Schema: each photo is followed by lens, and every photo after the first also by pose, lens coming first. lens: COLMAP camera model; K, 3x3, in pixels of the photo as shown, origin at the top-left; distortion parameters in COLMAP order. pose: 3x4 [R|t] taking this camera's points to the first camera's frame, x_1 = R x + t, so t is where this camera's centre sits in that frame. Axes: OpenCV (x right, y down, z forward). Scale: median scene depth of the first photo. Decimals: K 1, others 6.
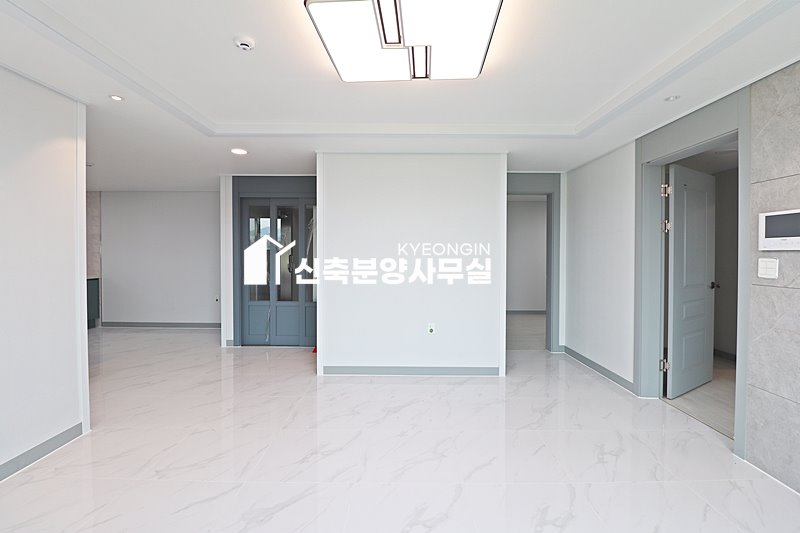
lens RADIAL K [[371.1, 0, 400.4], [0, 371.1, 258.8], [0, 0, 1]] dist [0.001978, -0.015348]
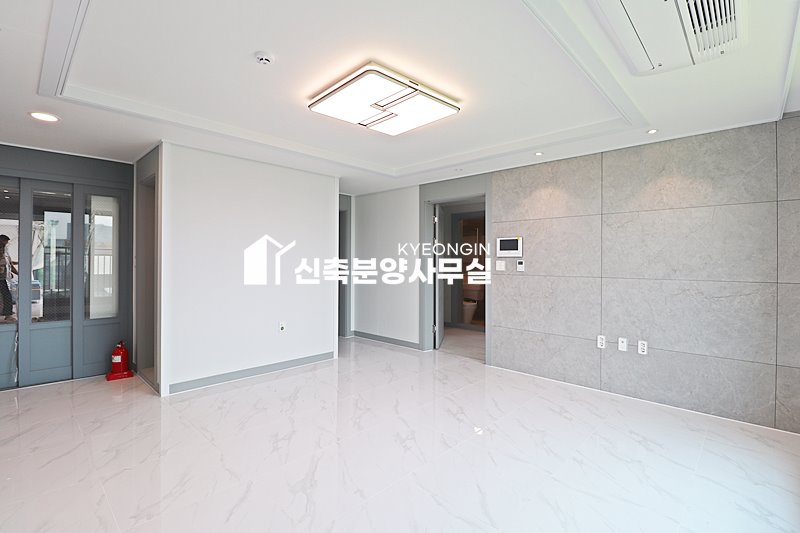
lens RADIAL K [[371.1, 0, 400.4], [0, 371.1, 258.8], [0, 0, 1]] dist [0.001978, -0.015348]
pose [[0.688919, 0.006128, 0.724812, -0.533645], [0.007702, 0.999846, -0.015774, 0.010127], [-0.724797, 0.016450, 0.688766, -0.005391]]
